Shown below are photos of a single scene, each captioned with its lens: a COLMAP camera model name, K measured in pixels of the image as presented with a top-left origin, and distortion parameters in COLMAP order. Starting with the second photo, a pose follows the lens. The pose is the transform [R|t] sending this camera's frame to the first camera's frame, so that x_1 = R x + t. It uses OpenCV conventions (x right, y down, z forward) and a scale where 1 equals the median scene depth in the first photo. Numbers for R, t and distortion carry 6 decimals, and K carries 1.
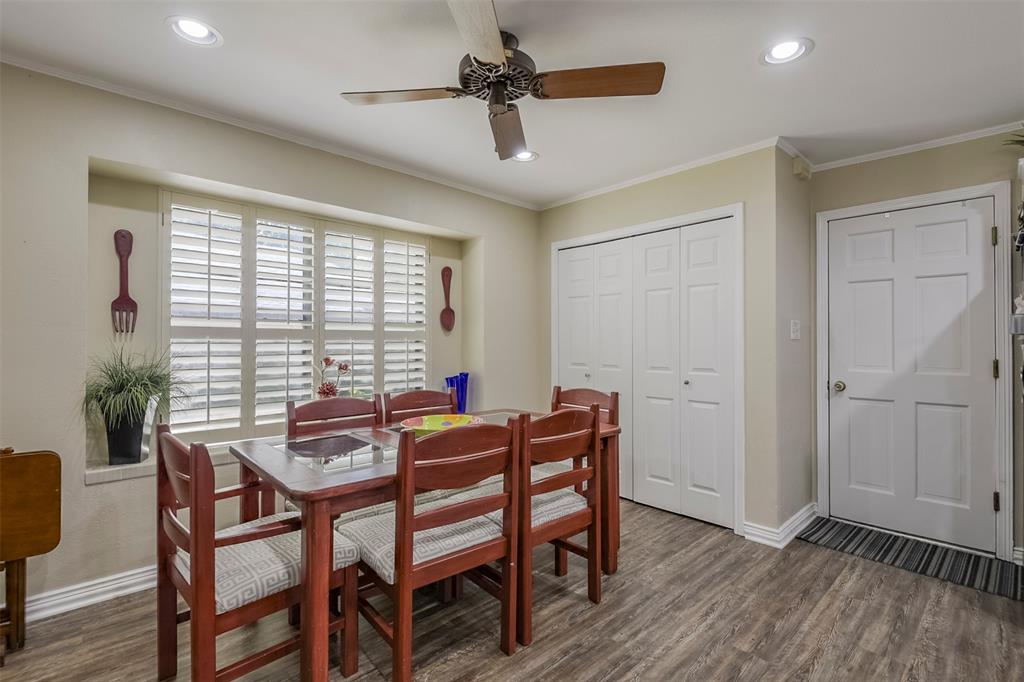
lens RADIAL K [[467.2, 0, 512.0], [0, 467.2, 341.0], [0, 0, 1]] dist [-0.019004, -0.000827]
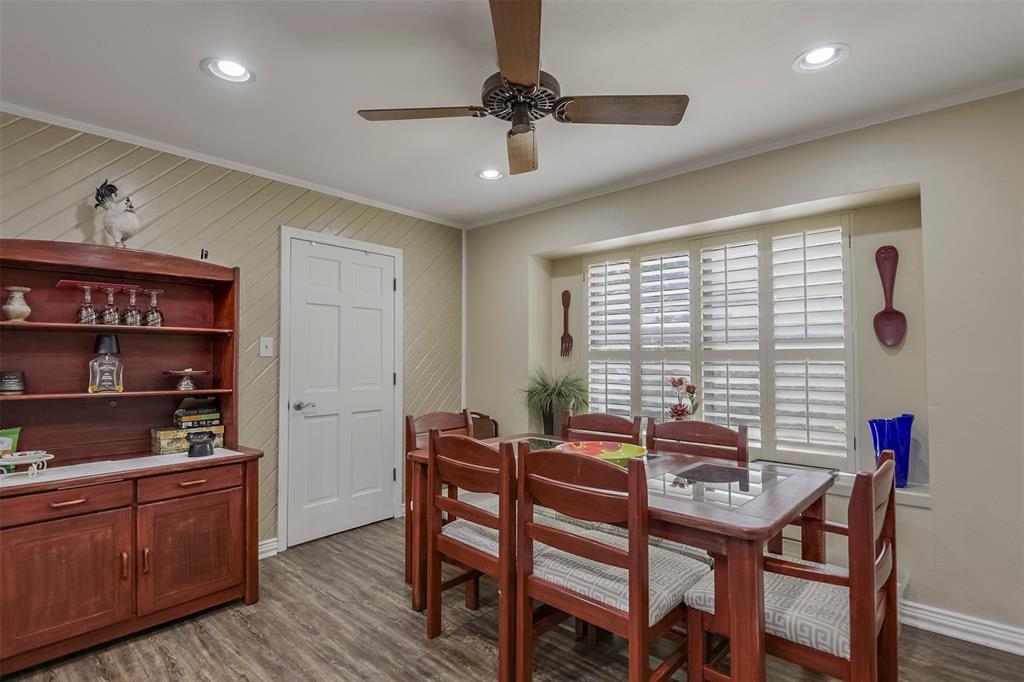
lens RADIAL K [[477.2, 0, 507.9], [0, 477.2, 343.7], [0, 0, 1]] dist [-0.011364, -0.000316]
pose [[0.064123, -0.038913, -0.997183, 0.608155], [-0.003073, 0.999227, -0.039191, 0.002211], [0.997937, 0.005577, 0.063954, 0.575413]]
